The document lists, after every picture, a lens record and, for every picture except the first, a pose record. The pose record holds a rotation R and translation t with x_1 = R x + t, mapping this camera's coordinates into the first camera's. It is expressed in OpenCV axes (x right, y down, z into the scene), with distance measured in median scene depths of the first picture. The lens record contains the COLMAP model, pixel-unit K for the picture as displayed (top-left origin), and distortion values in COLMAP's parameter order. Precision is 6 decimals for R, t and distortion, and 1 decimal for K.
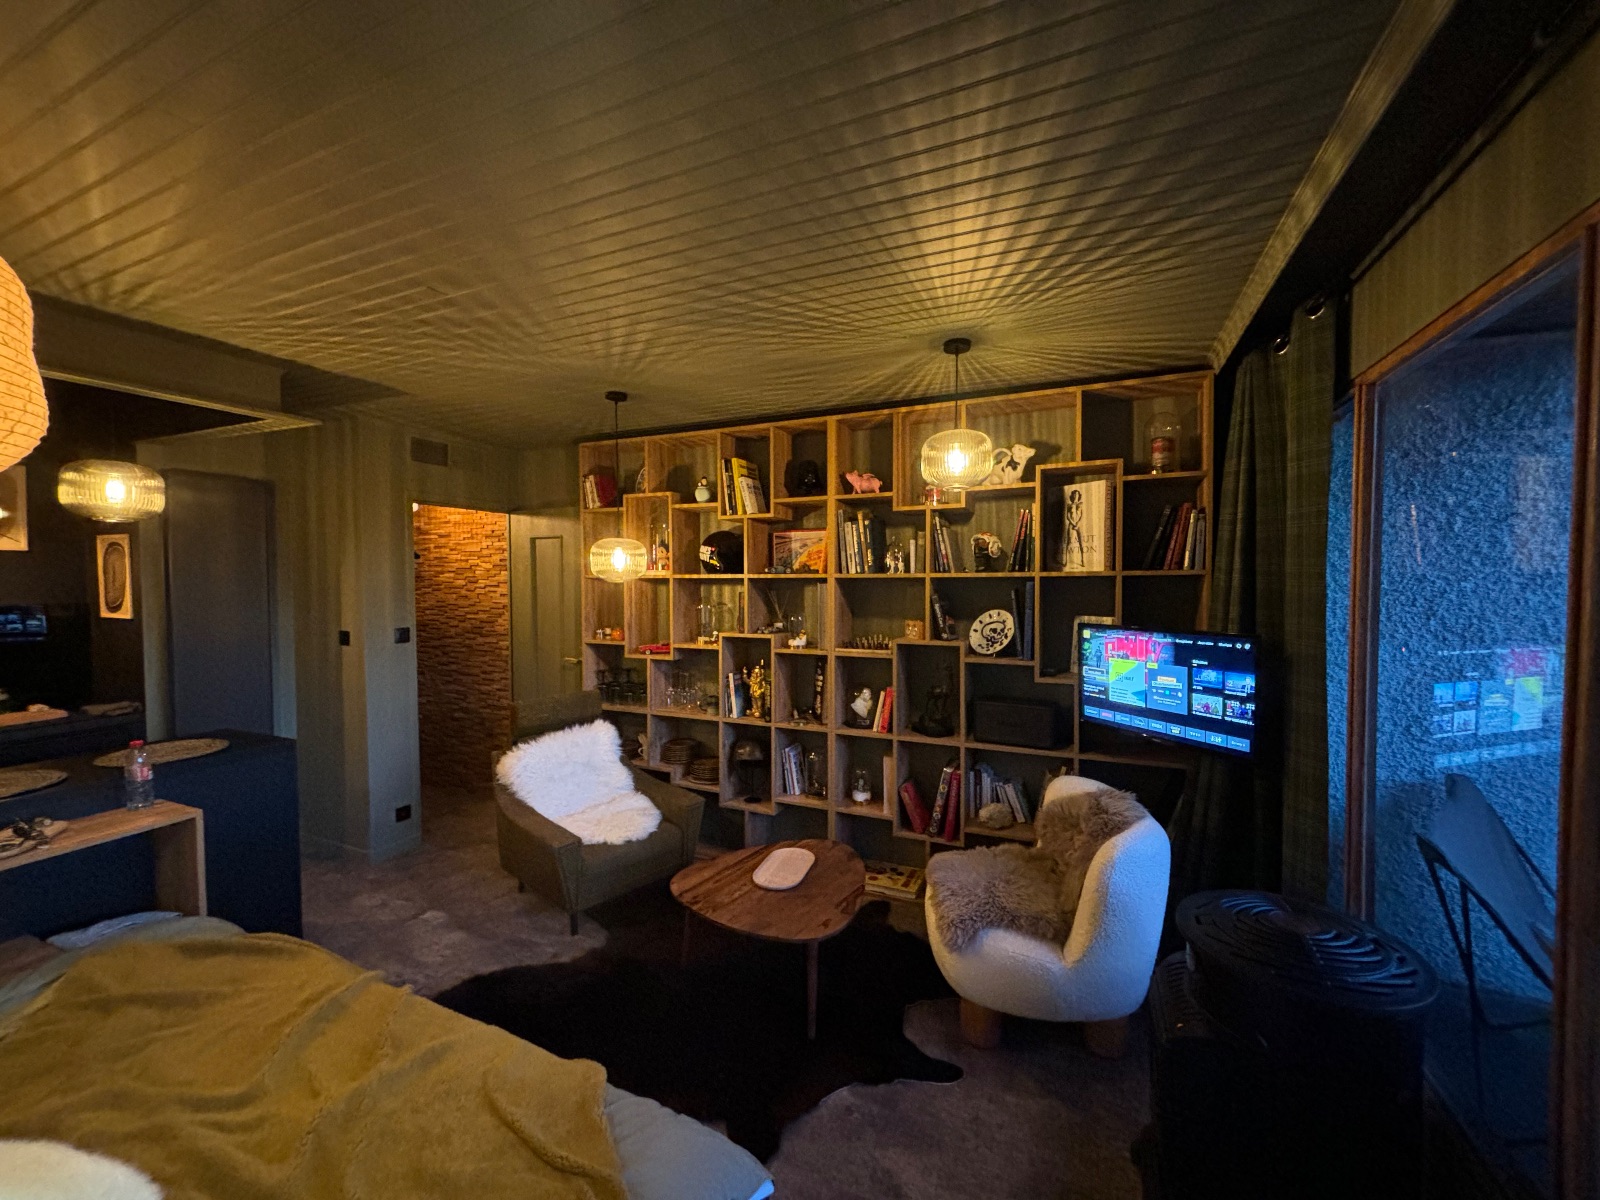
lens RADIAL K [[635.3, 0, 800.2], [0, 635.3, 602.3], [0, 0, 1]] dist [0.001483, 0.000317]
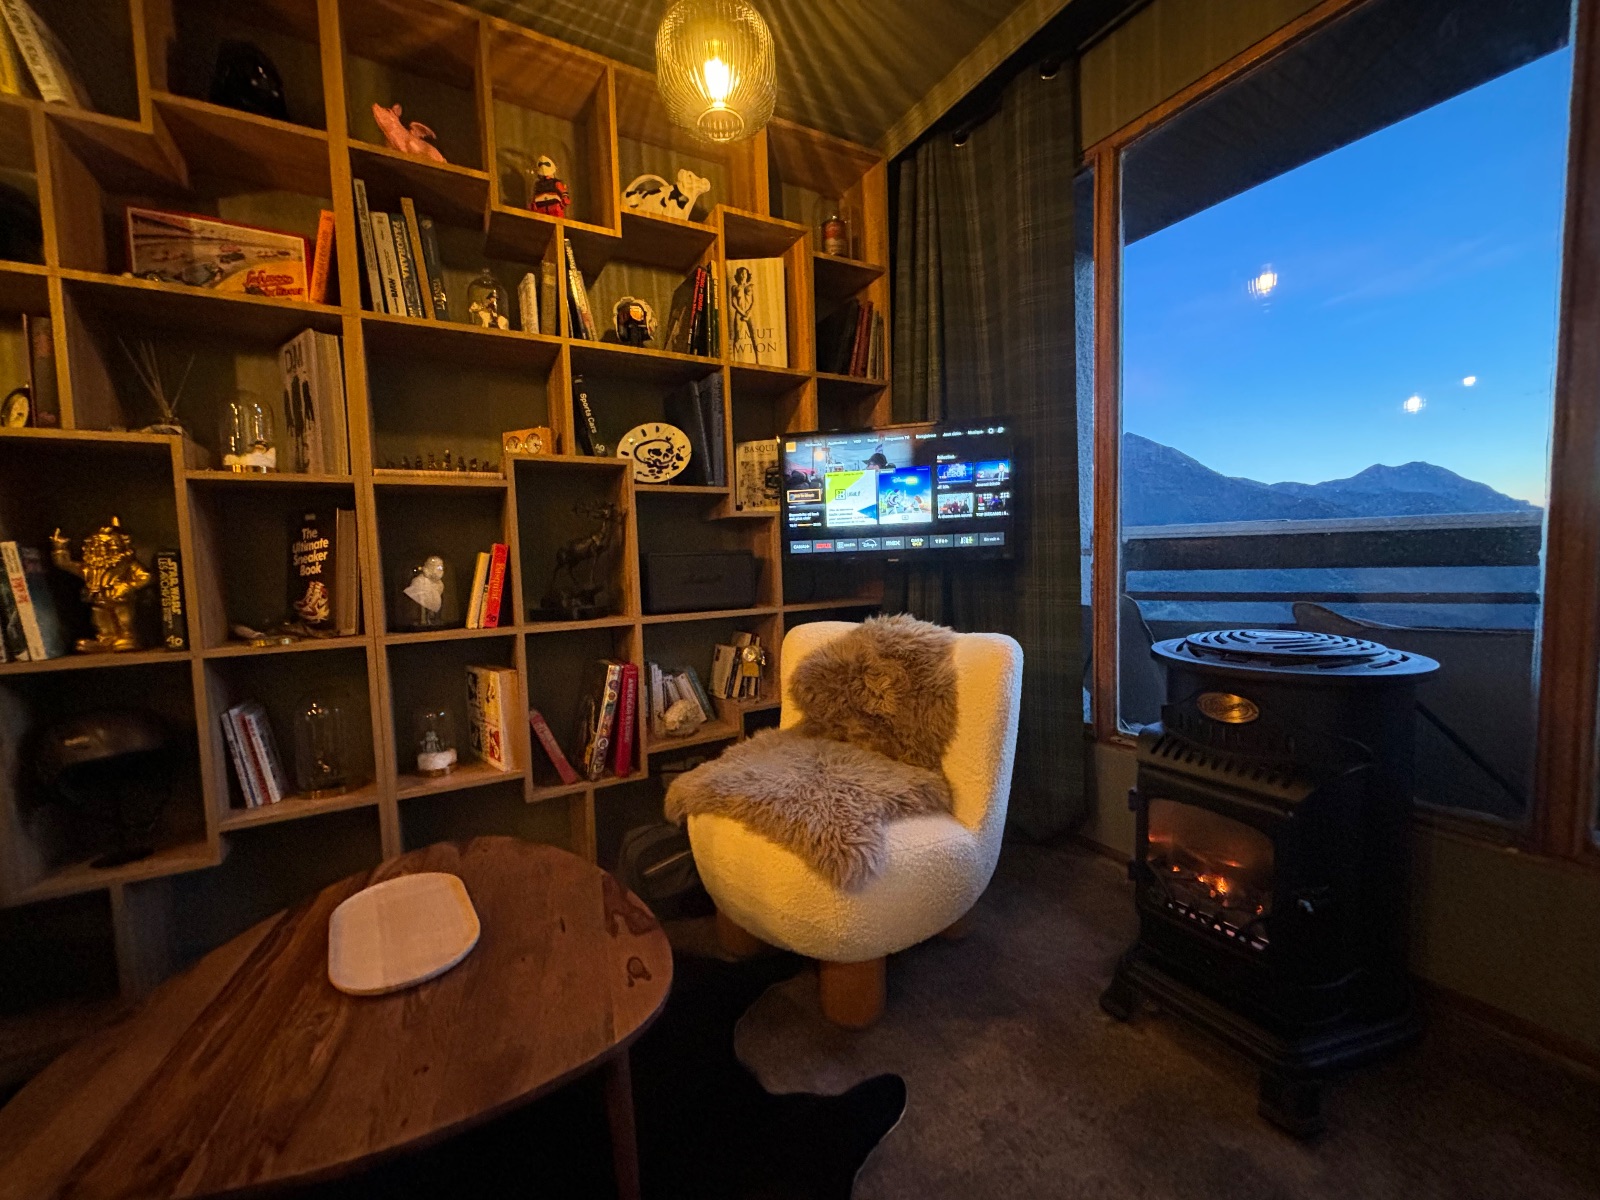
lens RADIAL K [[644.4, 0, 794.7], [0, 644.4, 599.3], [0, 0, 1]] dist [0.000181, 0.000493]
pose [[0.585471, -0.069732, 0.807689, -0.171690], [0.052929, 0.997456, 0.047749, 0.177156], [-0.808964, 0.014795, 0.587673, 0.484441]]
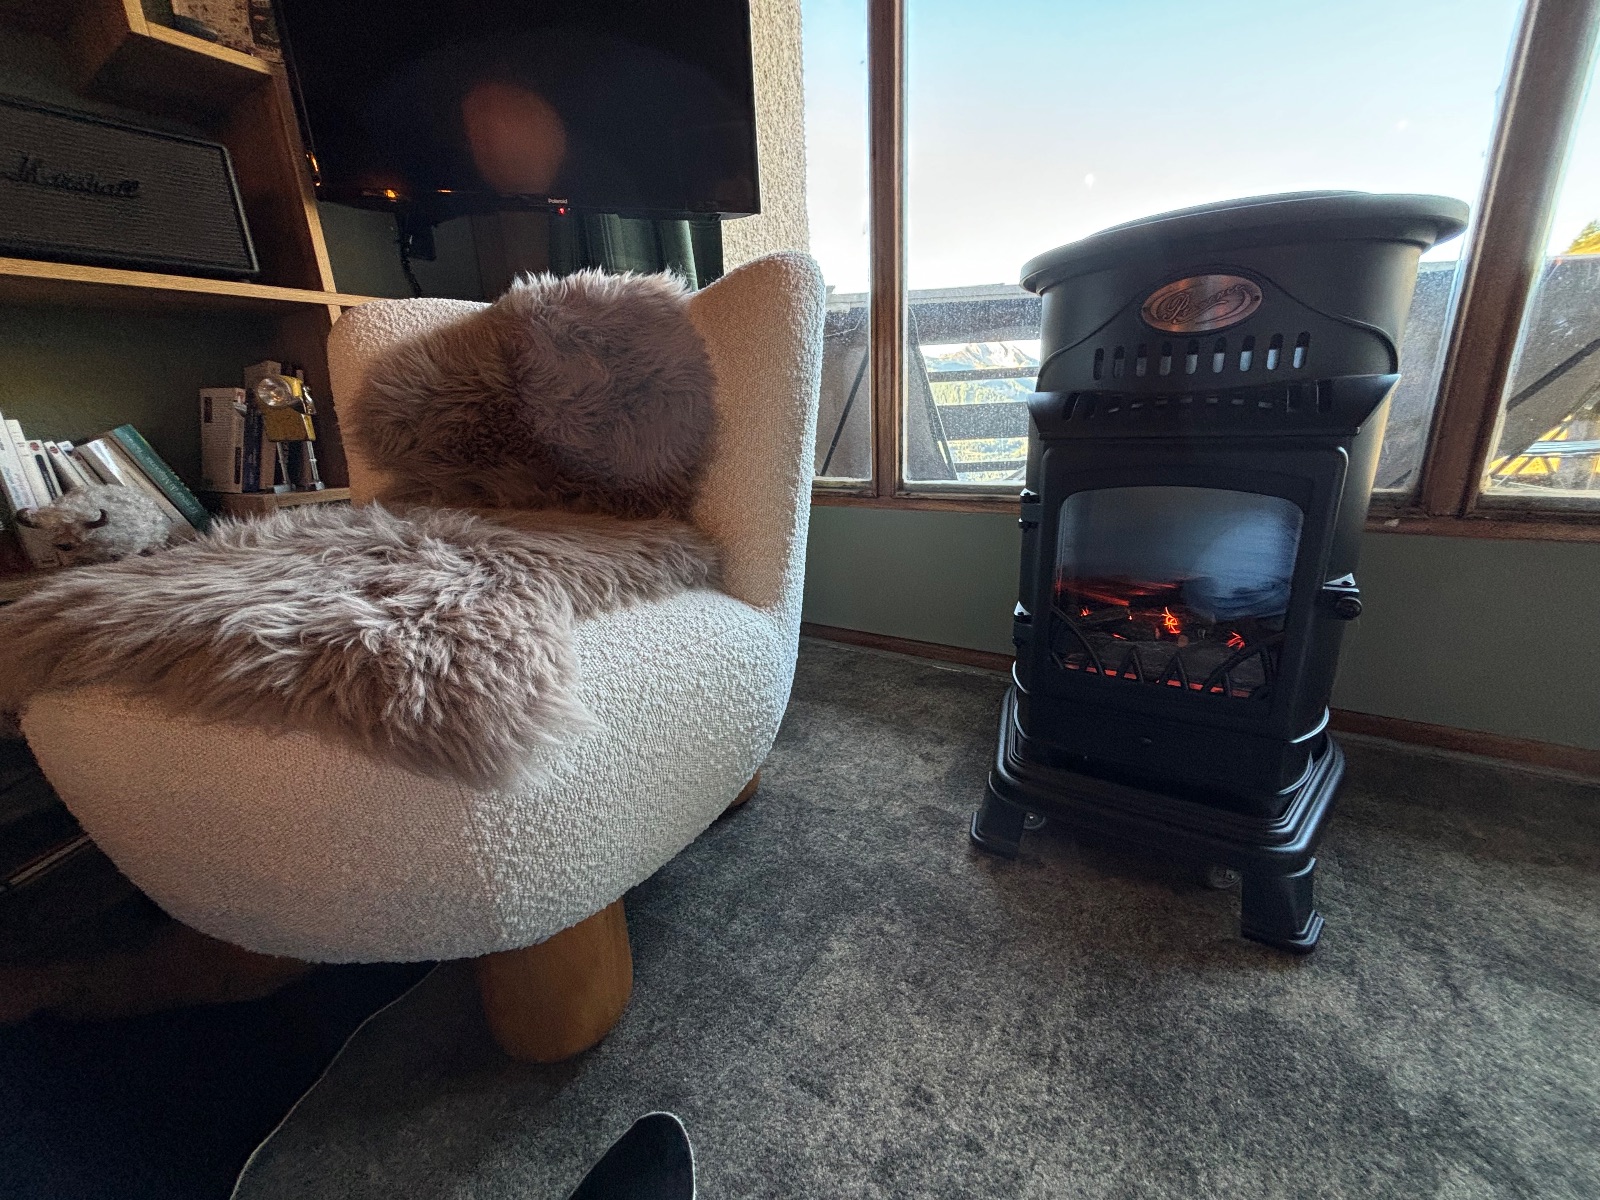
lens RADIAL K [[644.4, 0, 794.7], [0, 644.4, 599.3], [0, 0, 1]] dist [0.000181, 0.000493]
pose [[0.146703, -0.274499, 0.950331, 0.047840], [0.079301, 0.960897, 0.265309, 0.307738], [-0.985997, 0.036441, 0.162735, 0.611574]]
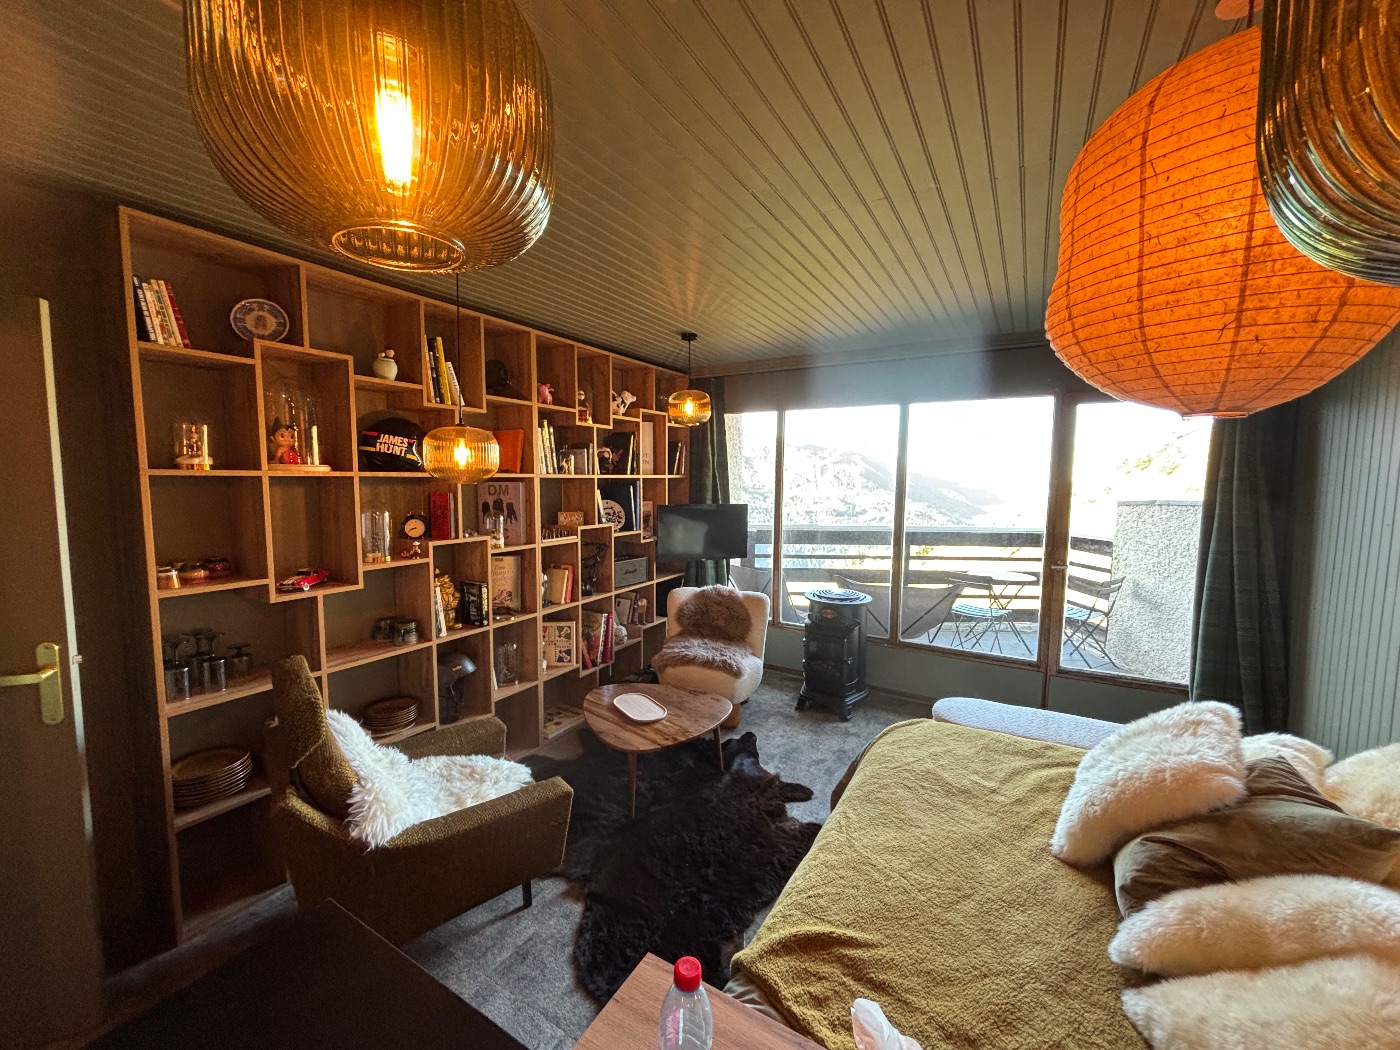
lens RADIAL K [[555.9, 0, 700.2], [0, 555.9, 527.1], [0, 0, 1]] dist [0.001483, 0.000317]
pose [[0.116216, -0.086359, 0.989463, -0.951342], [0.026304, 0.996131, 0.083851, -0.028376], [-0.992876, 0.016282, 0.118038, 0.642836]]
